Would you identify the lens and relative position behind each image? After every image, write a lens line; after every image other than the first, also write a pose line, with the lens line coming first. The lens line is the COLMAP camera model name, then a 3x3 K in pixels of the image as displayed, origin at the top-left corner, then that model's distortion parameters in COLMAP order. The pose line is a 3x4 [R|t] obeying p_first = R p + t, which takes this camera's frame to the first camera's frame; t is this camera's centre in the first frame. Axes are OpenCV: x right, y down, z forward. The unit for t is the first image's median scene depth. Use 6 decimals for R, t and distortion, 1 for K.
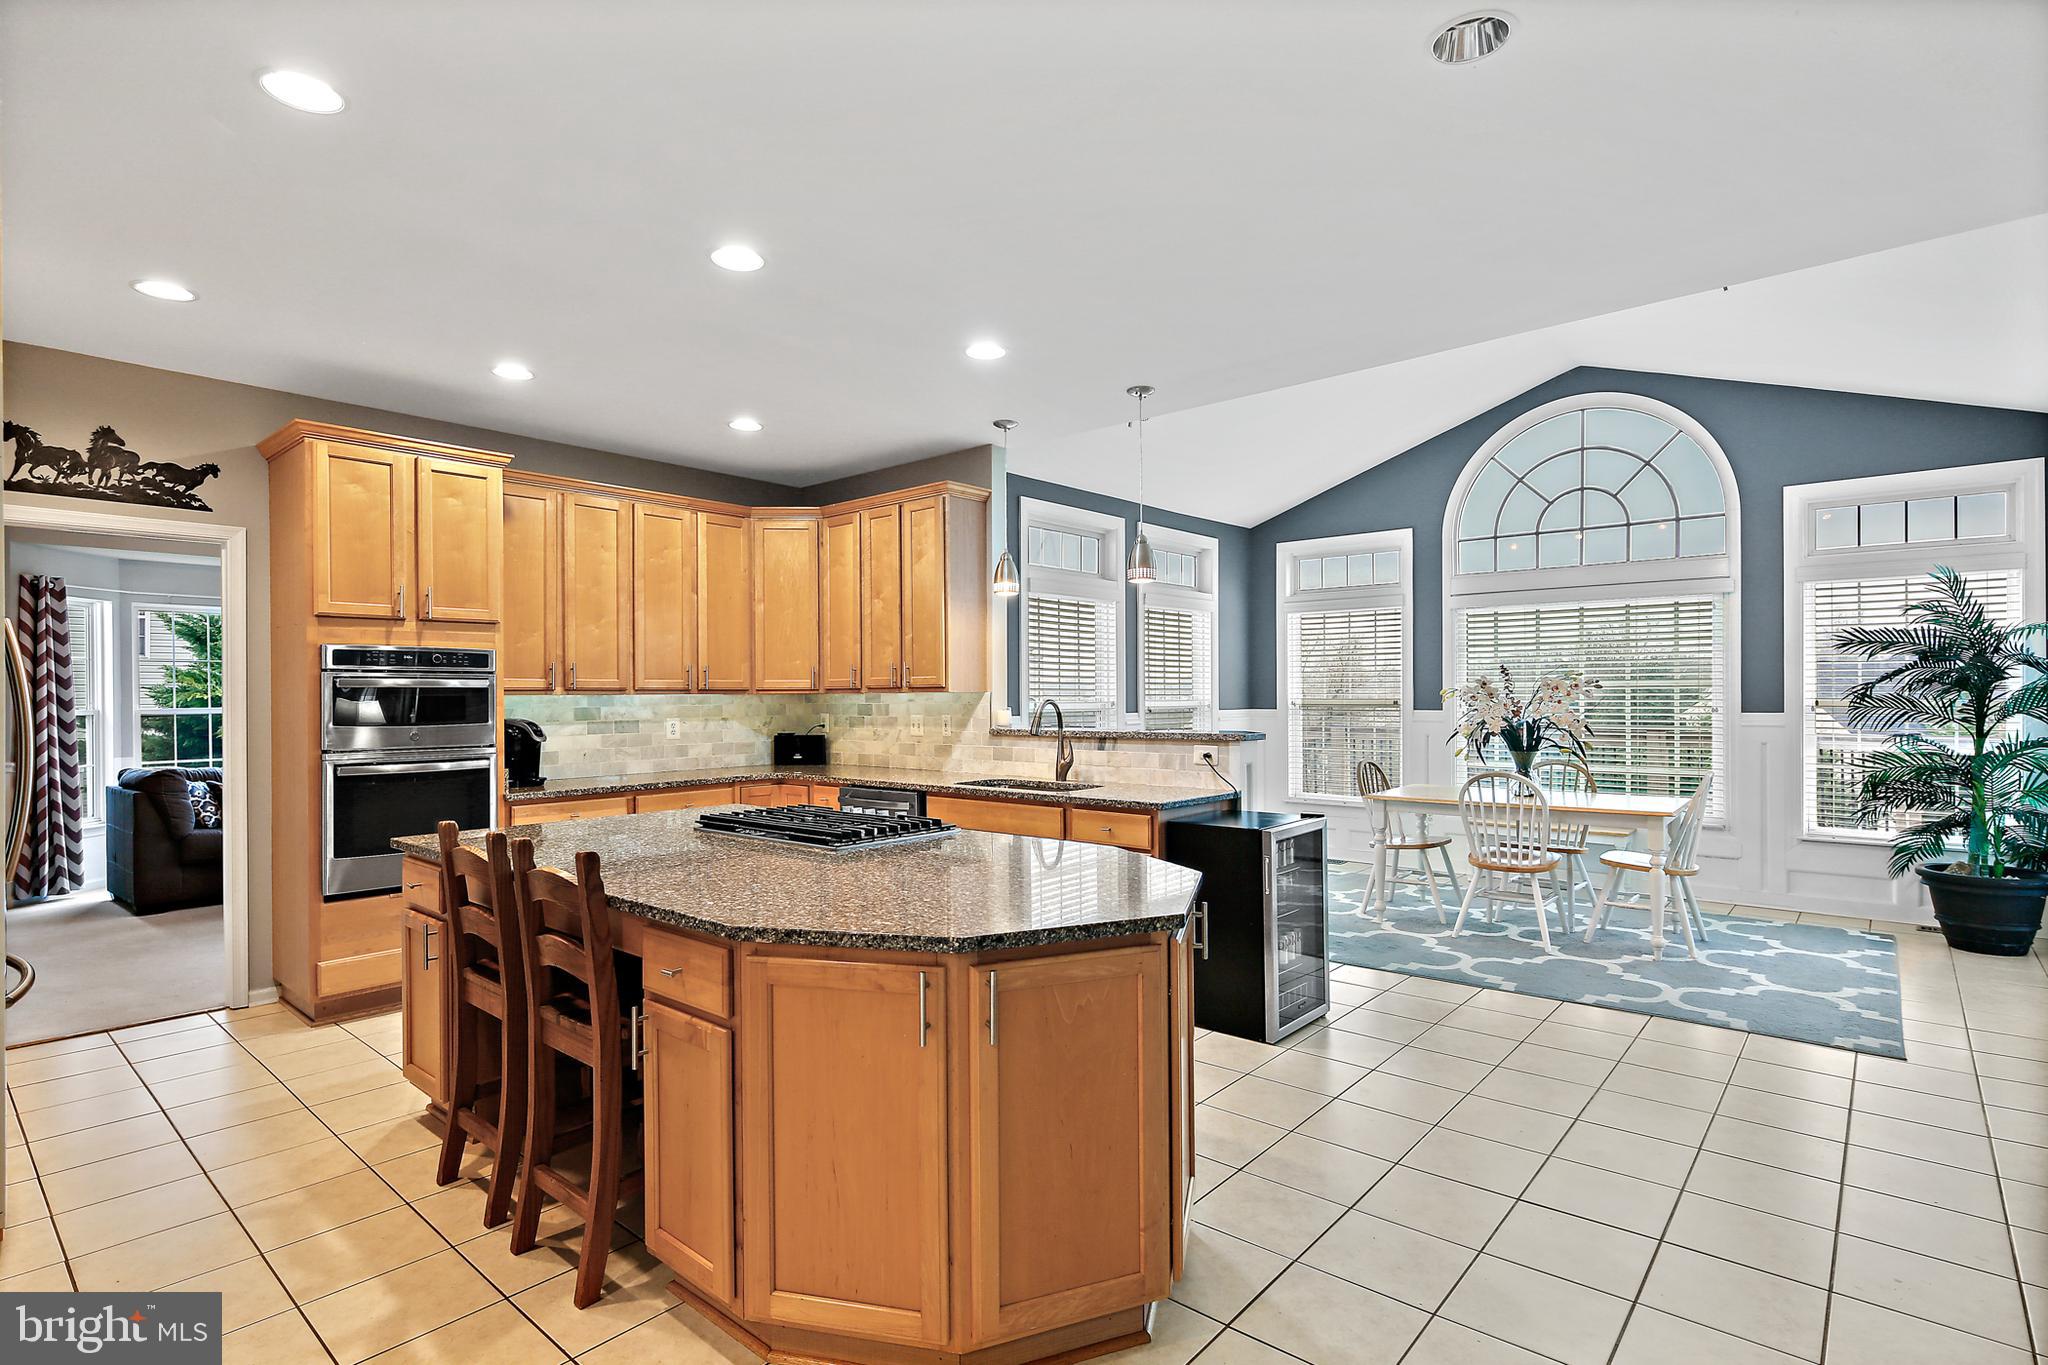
lens RADIAL K [[1001.4, 0, 1003.6], [0, 1001.4, 693.8], [0, 0, 1]] dist [0.002389, -0.001651]
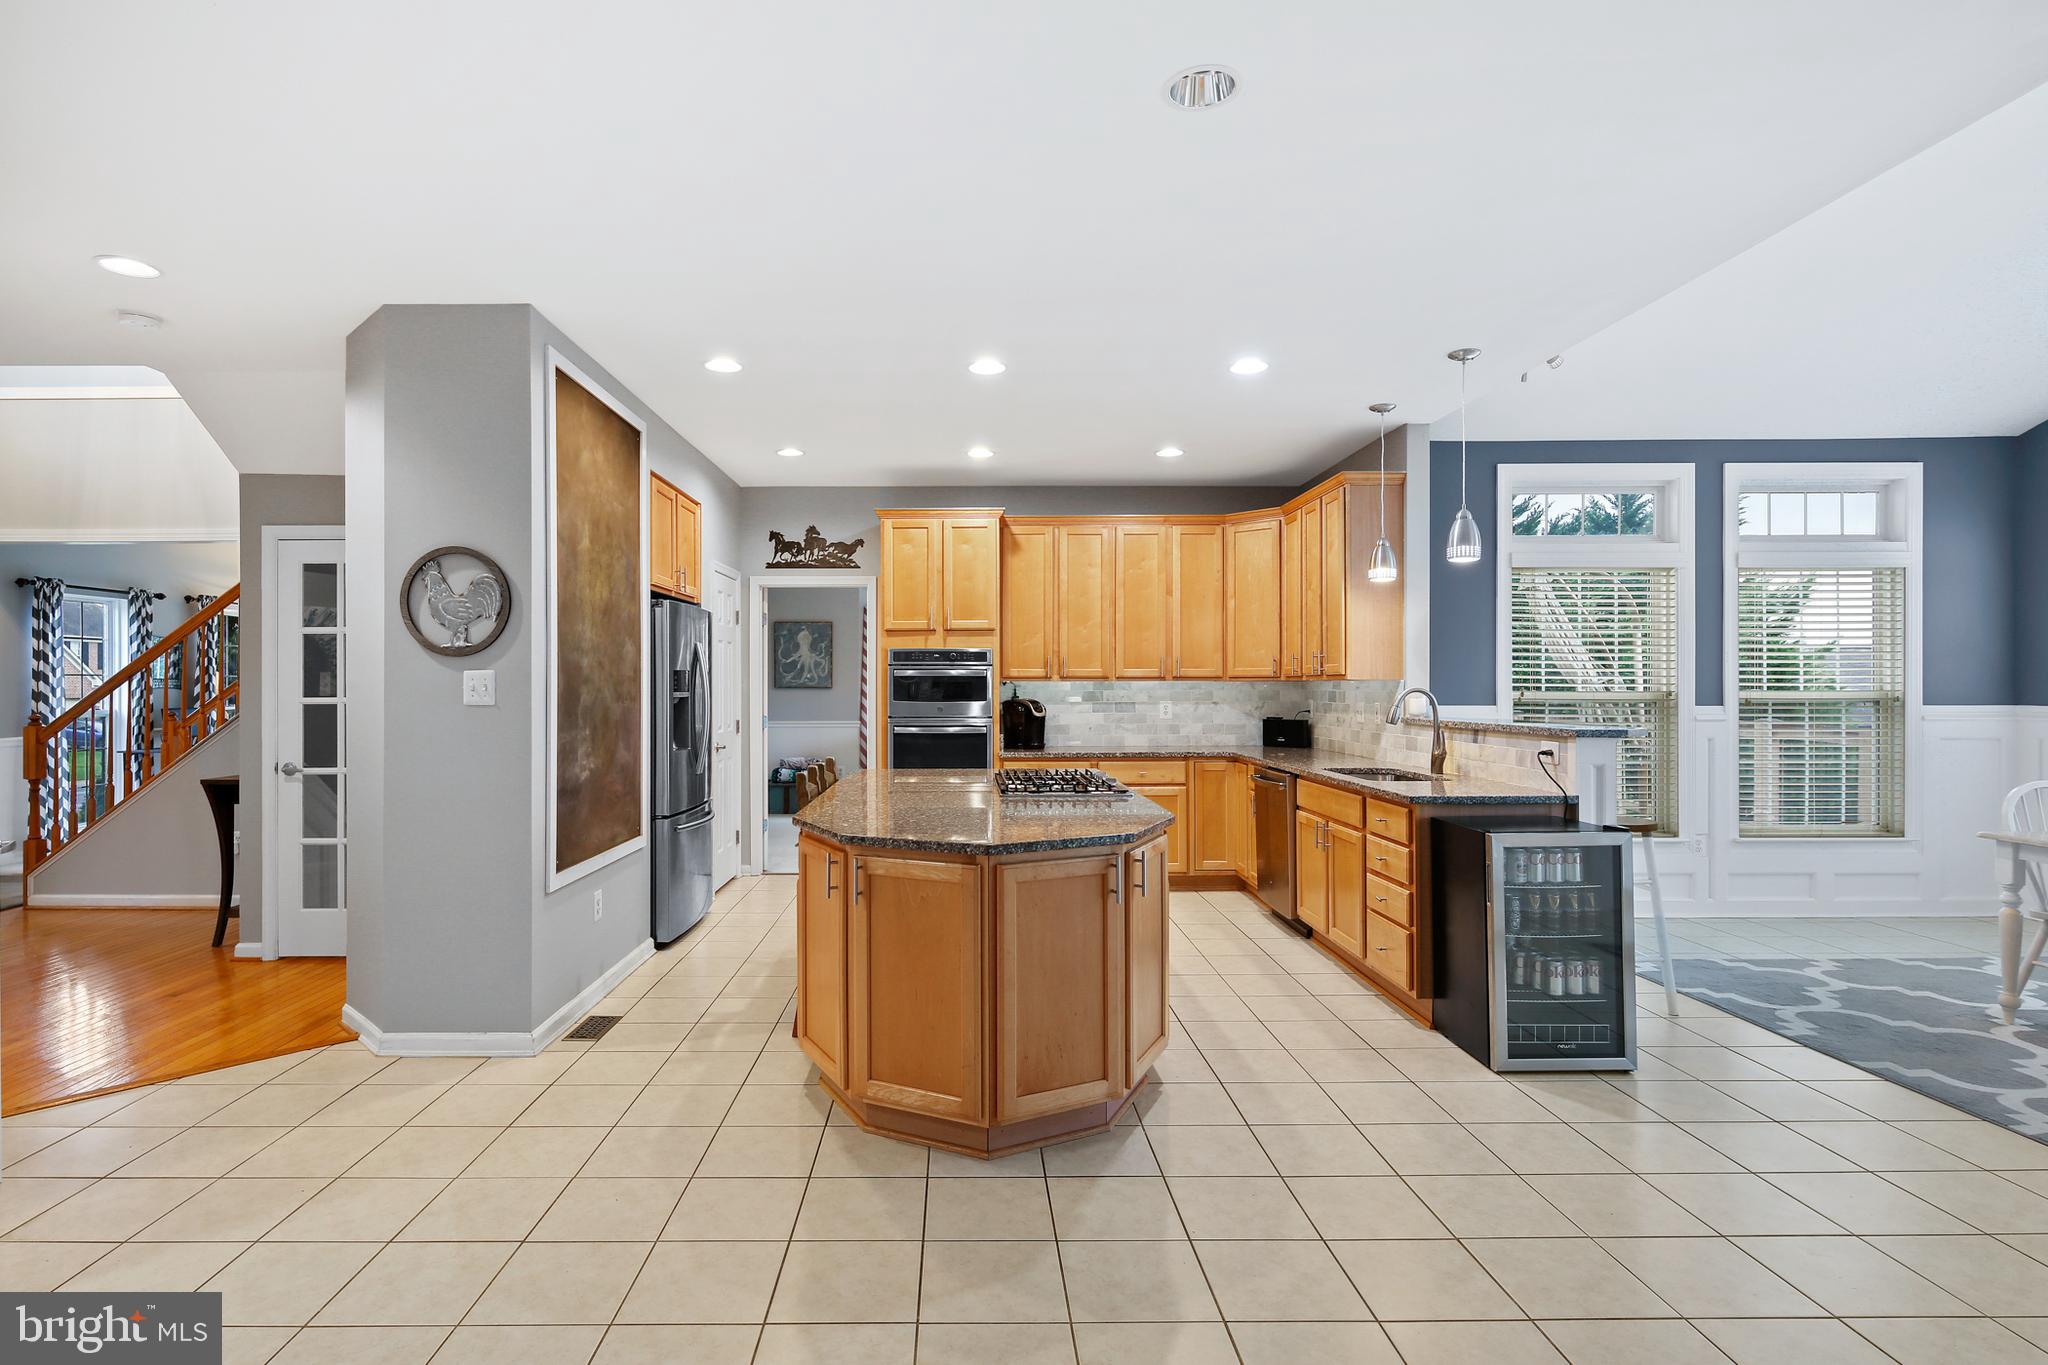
lens RADIAL K [[1001.4, 0, 948.1], [0, 1001.4, 680.6], [0, 0, 1]] dist [0.002389, -0.001651]
pose [[0.660572, 0.002499, -0.750758, 0.449408], [-0.001850, 0.999997, 0.001701, -0.001631], [0.750760, 0.000265, 0.660575, 0.026566]]
